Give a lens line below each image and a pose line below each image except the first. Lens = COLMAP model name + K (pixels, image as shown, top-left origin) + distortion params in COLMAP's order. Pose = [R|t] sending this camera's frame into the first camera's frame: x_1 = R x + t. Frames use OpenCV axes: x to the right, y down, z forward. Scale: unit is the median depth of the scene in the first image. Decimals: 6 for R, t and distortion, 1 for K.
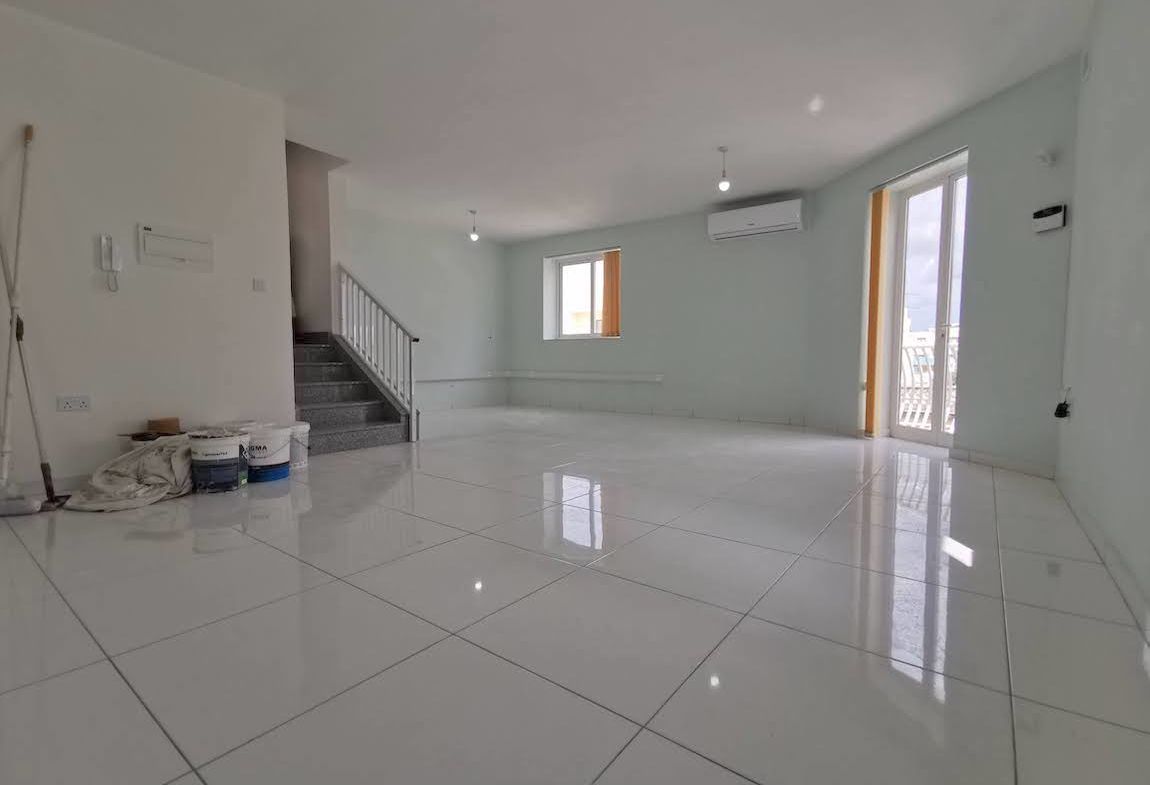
lens RADIAL K [[528.7, 0, 573.7], [0, 528.7, 386.8], [0, 0, 1]] dist [-0.001255, -0.000717]
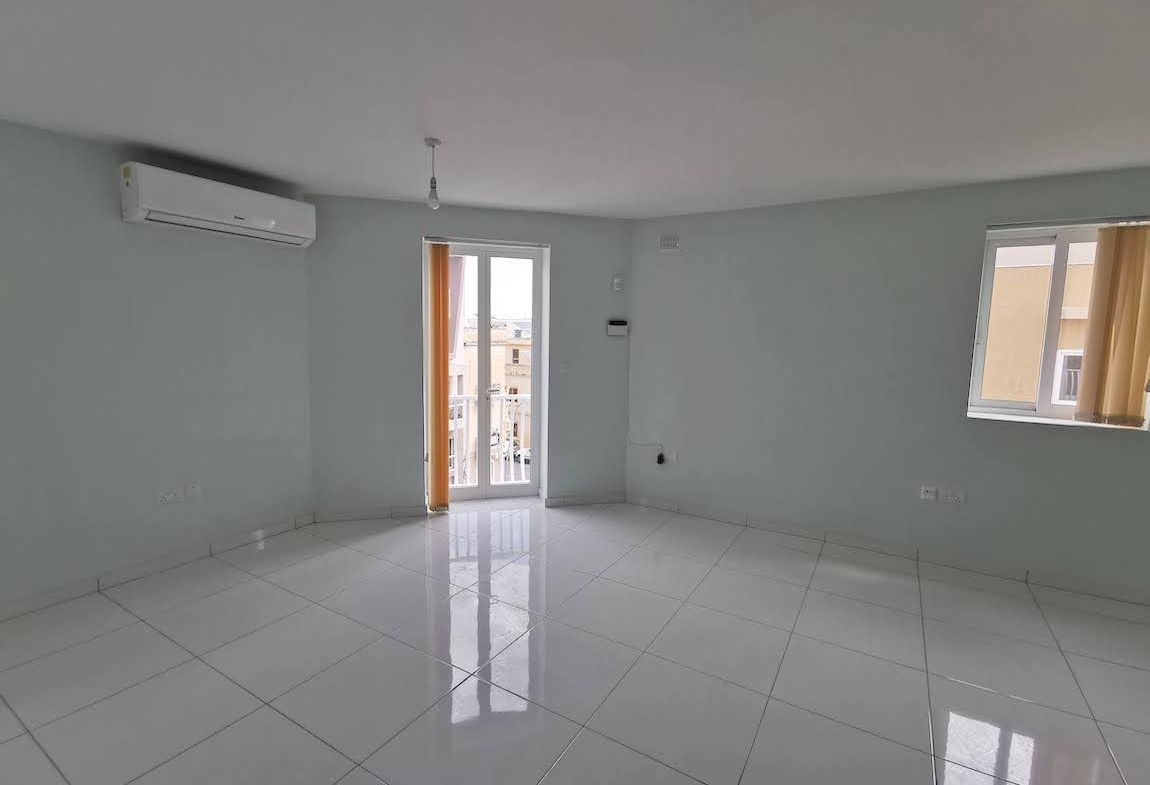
lens RADIAL K [[528.7, 0, 573.7], [0, 528.7, 386.8], [0, 0, 1]] dist [-0.001255, -0.000717]
pose [[-0.112618, -0.094124, 0.989170, -0.380251], [0.040048, 0.994264, 0.099168, -0.217274], [-0.992831, 0.050782, -0.108202, 0.915114]]
